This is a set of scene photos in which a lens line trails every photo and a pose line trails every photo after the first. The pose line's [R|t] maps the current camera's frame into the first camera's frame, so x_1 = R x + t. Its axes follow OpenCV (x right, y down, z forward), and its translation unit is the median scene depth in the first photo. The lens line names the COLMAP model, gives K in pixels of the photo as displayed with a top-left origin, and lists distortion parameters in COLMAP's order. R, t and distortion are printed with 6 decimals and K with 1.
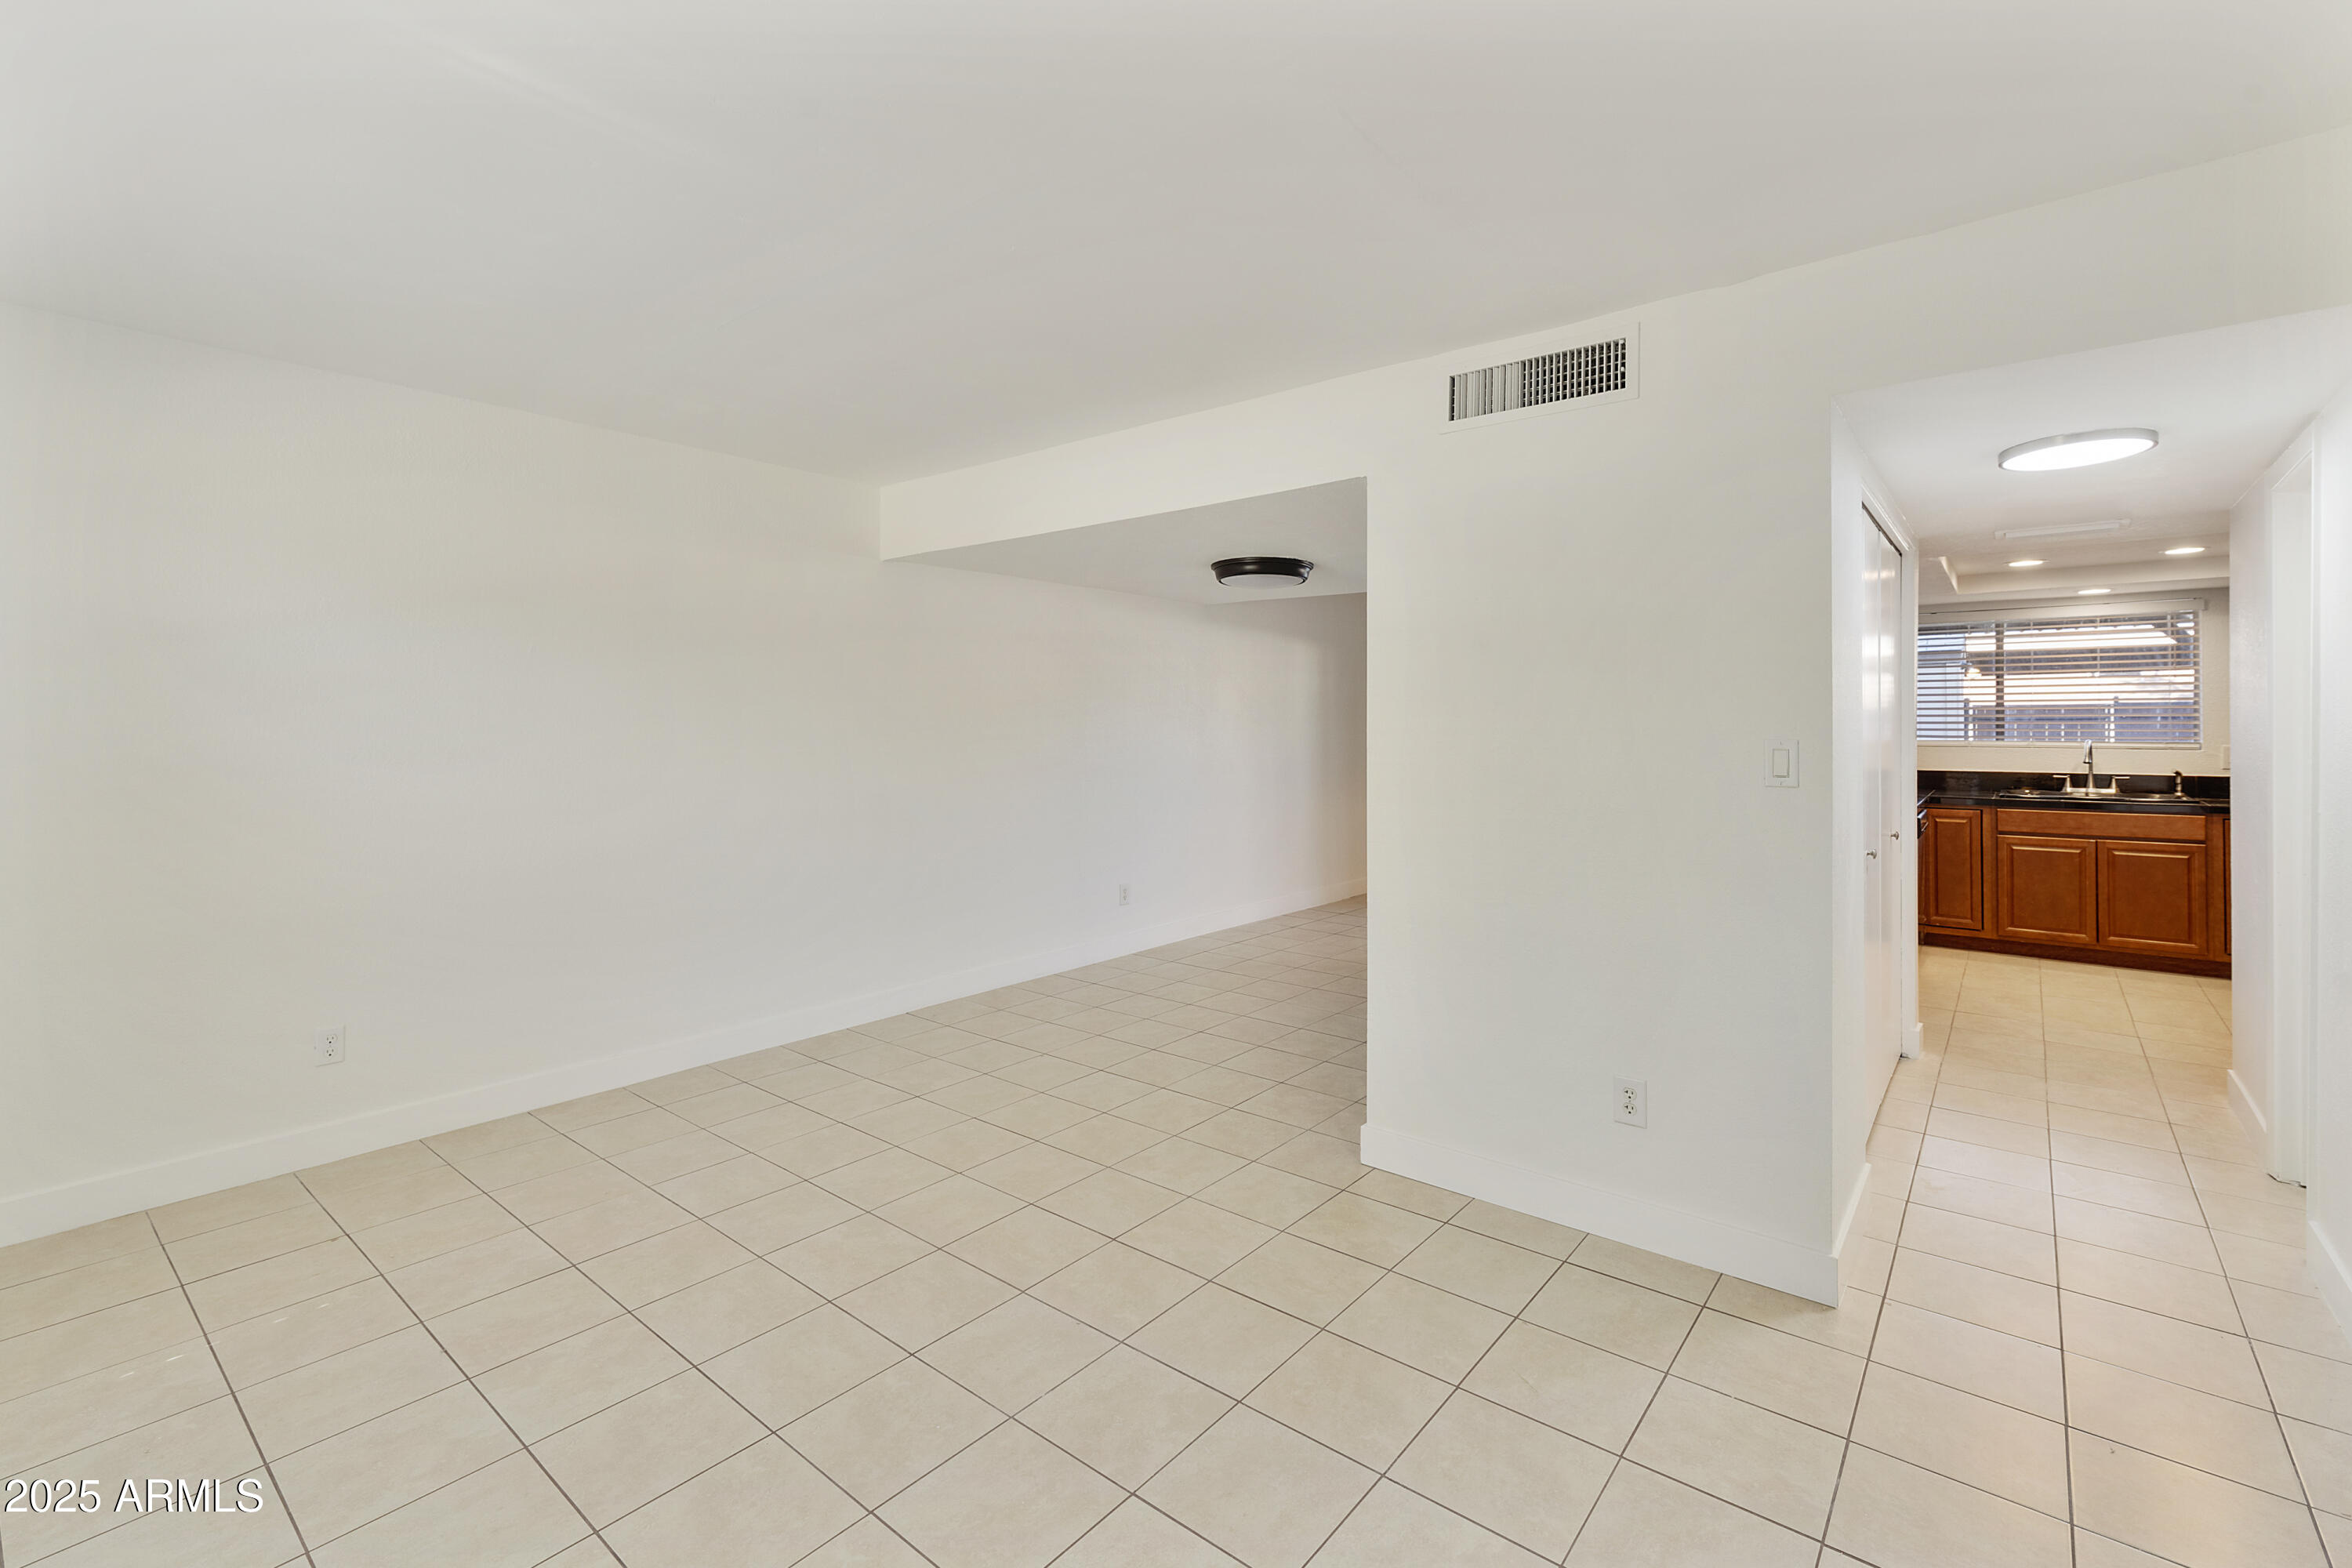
lens RADIAL K [[1029.3, 0, 1171.7], [0, 1029.3, 724.9], [0, 0, 1]] dist [-0.000609, -0.000473]
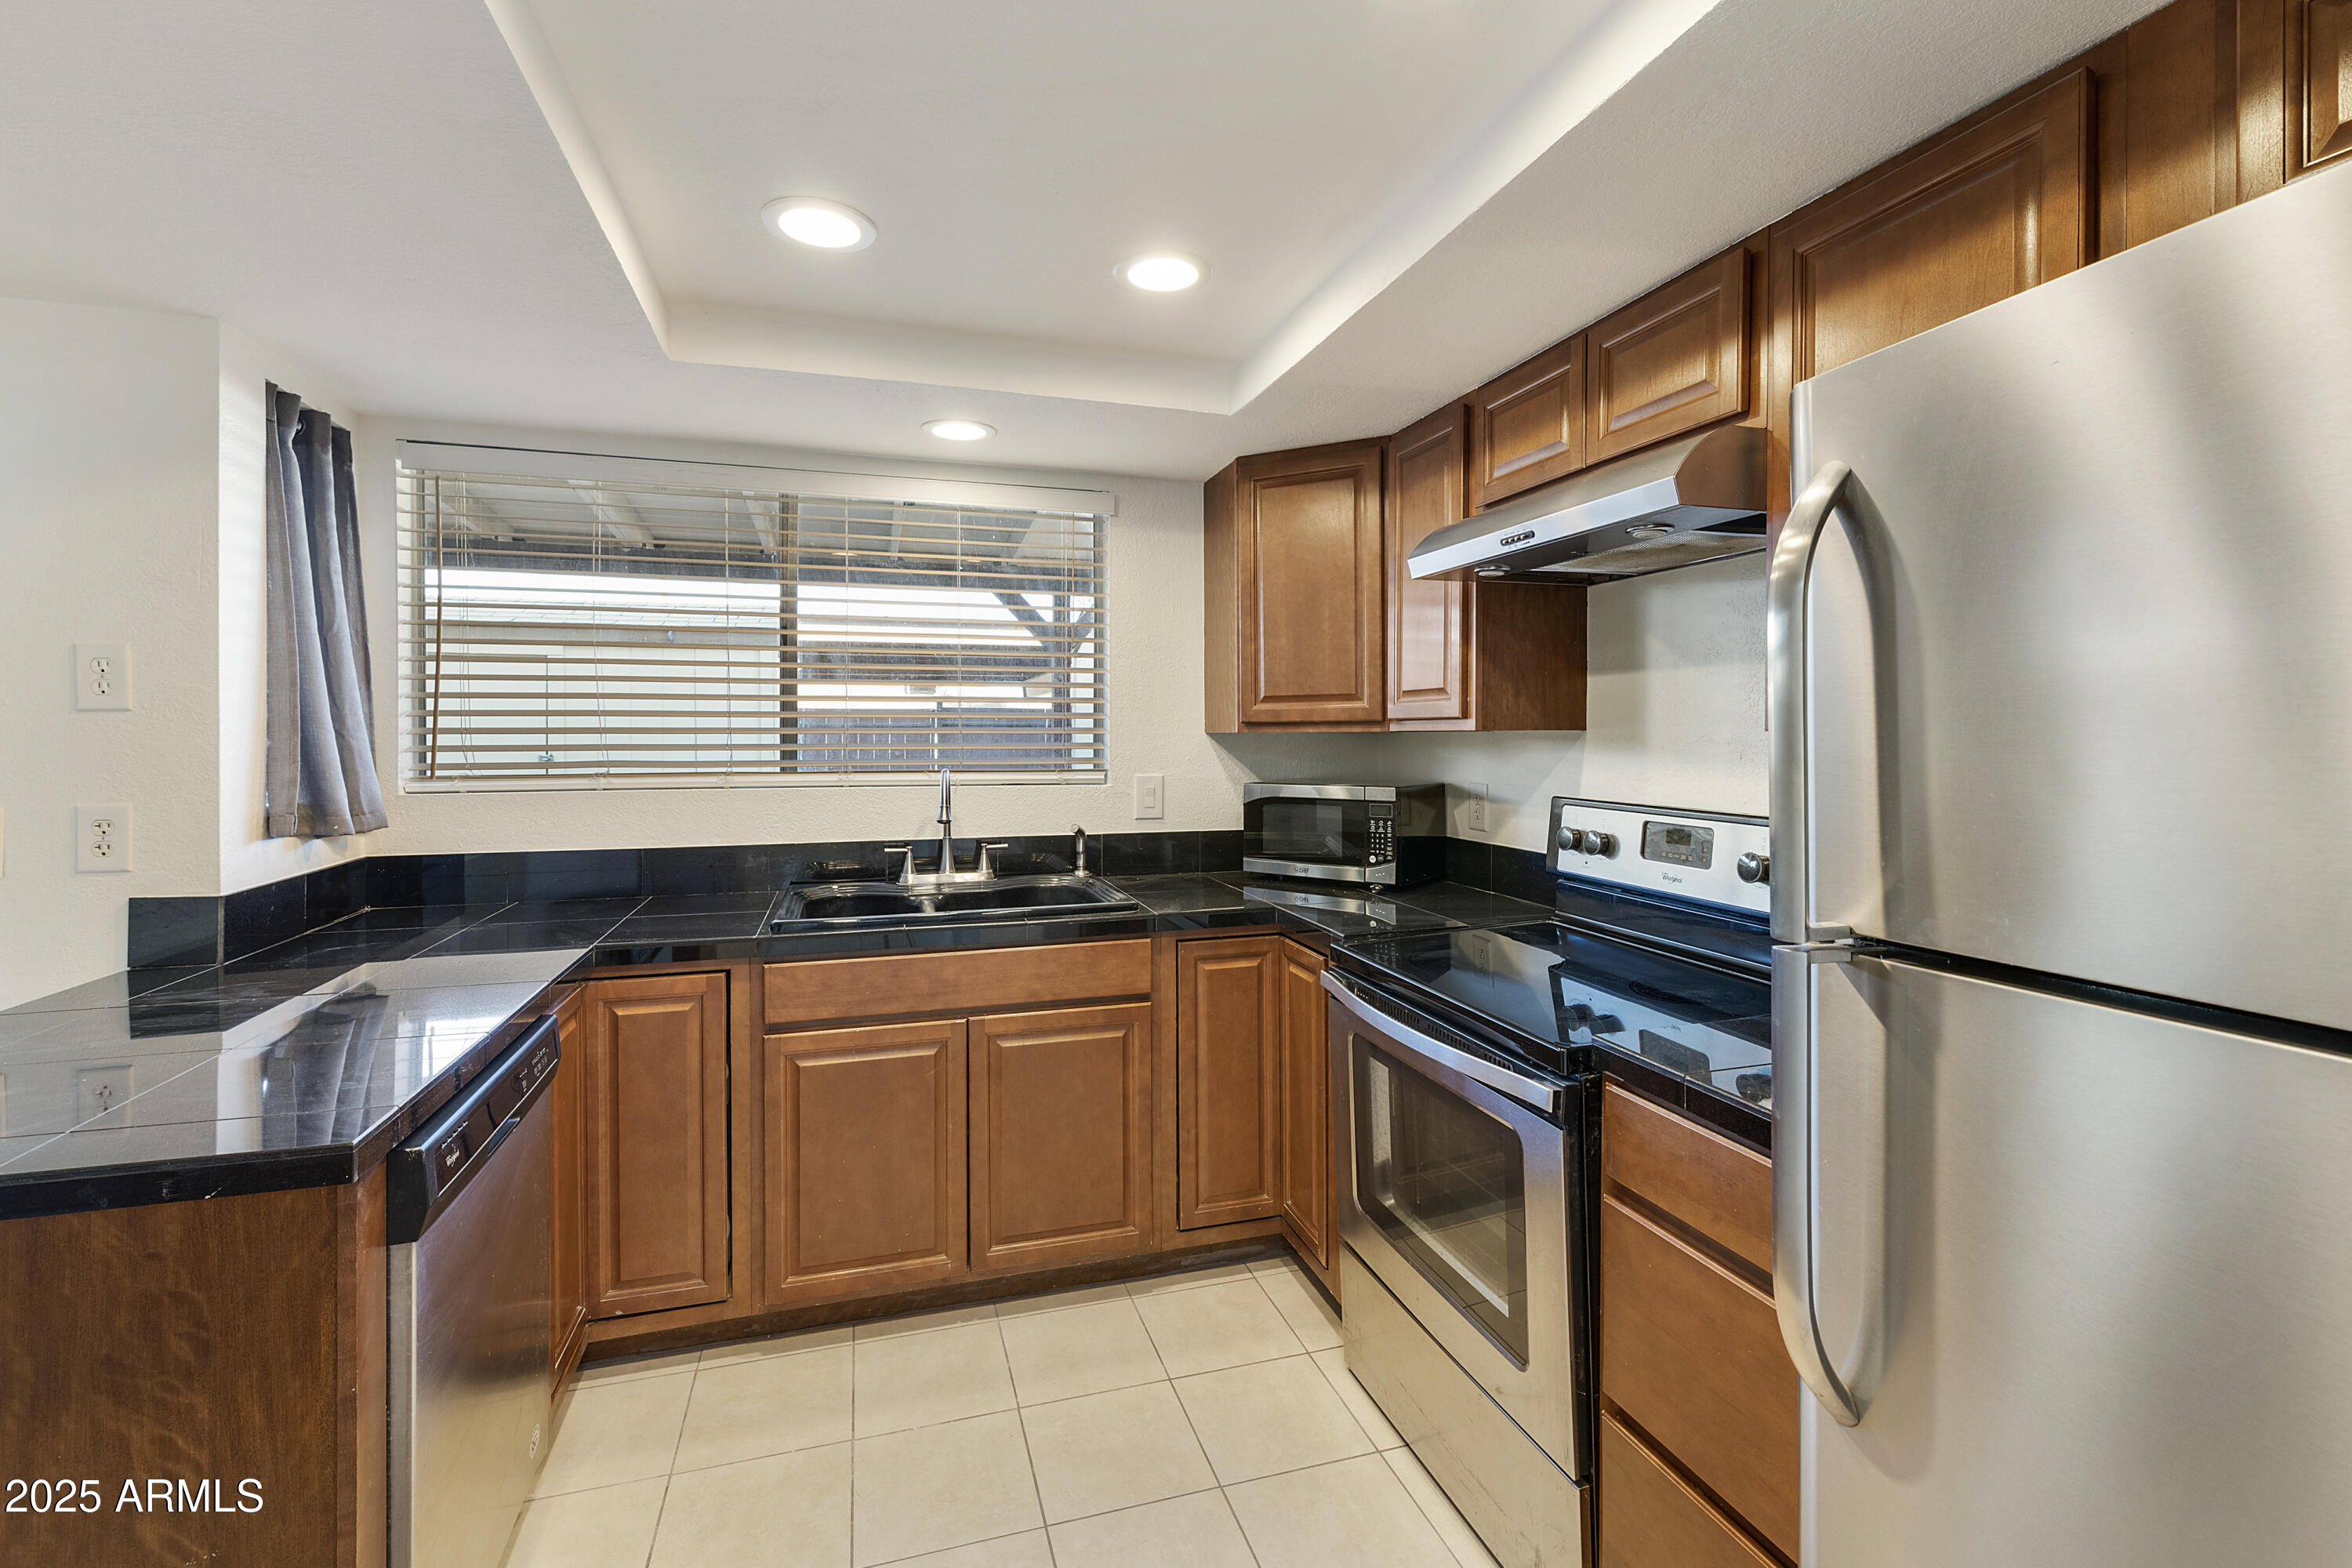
lens RADIAL K [[1027.3, 0, 1172.3], [0, 1027.3, 729.6], [0, 0, 1]] dist [0.001315, -0.001151]
pose [[0.547675, 0.006934, 0.836662, 0.577548], [-0.004459, 0.999976, -0.005369, -0.000731], [-0.836679, -0.000790, 0.547693, 0.680646]]
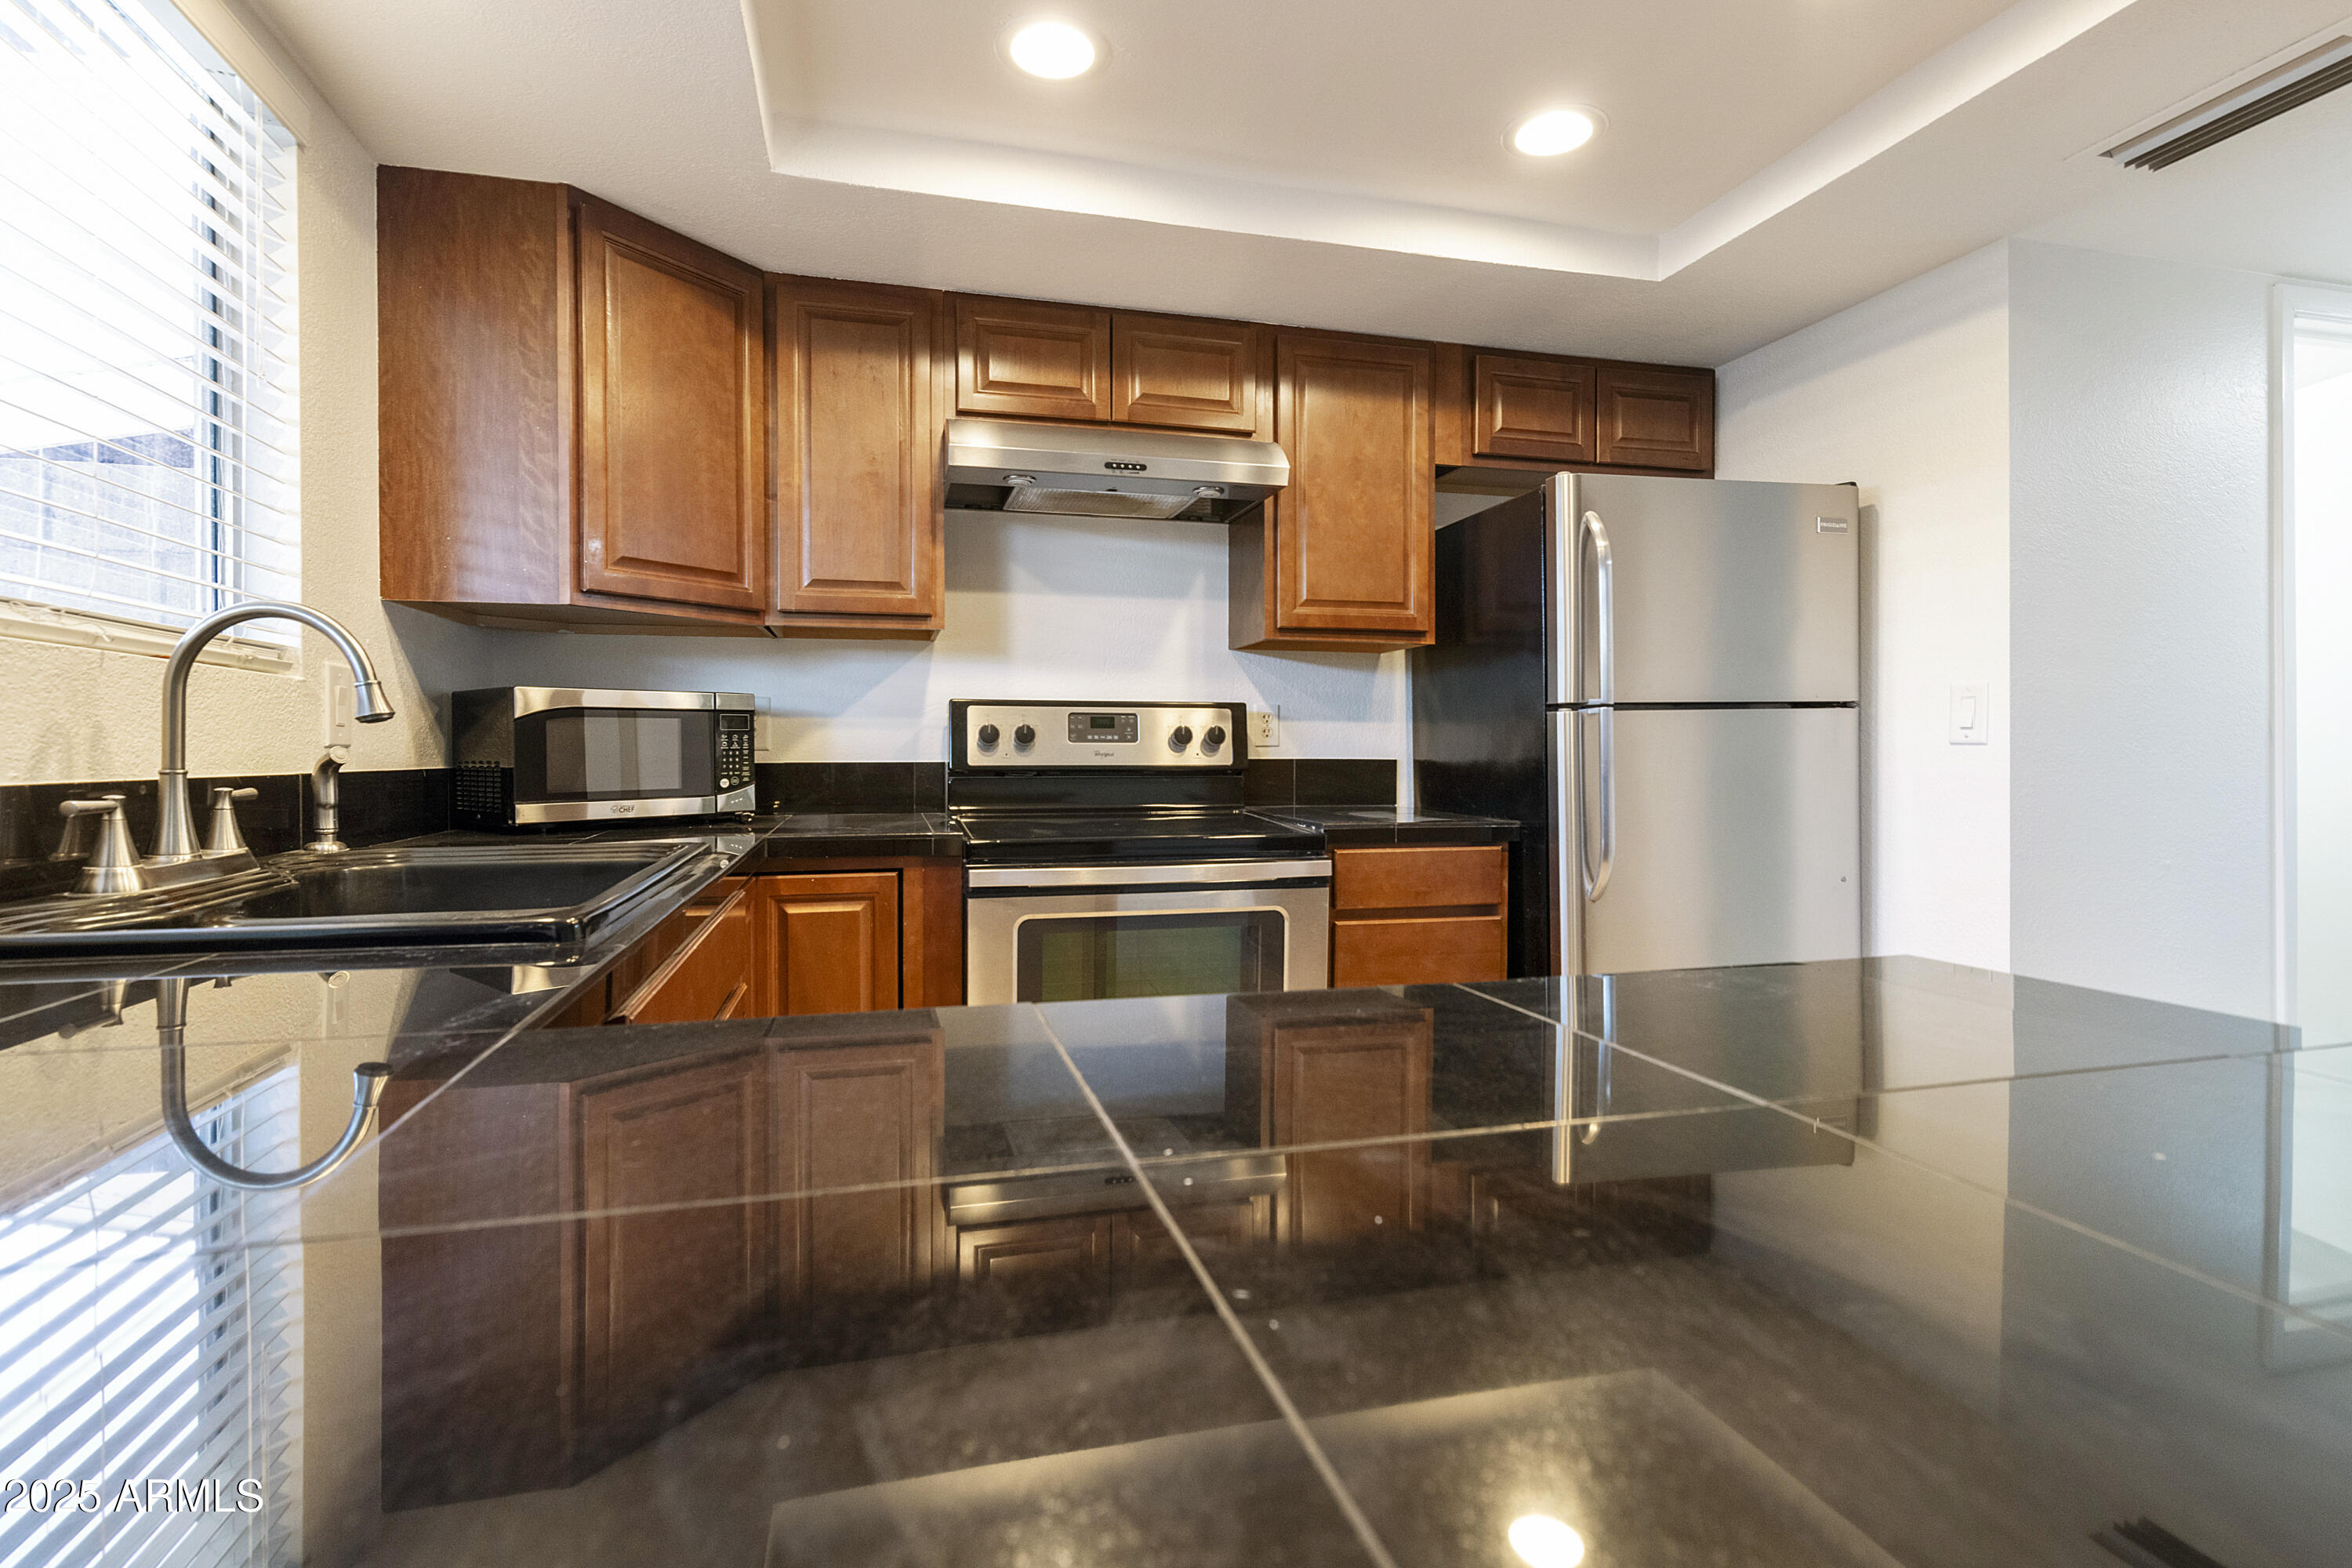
lens RADIAL K [[1129.1, 0, 1180.9], [0, 1129.1, 748.6], [0, 0, 1]] dist [0.001031, 0.000053]
pose [[-0.815747, 0.006512, 0.578373, 0.643505], [0.004822, 0.999978, -0.004459, 0.044986], [-0.578389, -0.000849, -0.815760, 1.097640]]
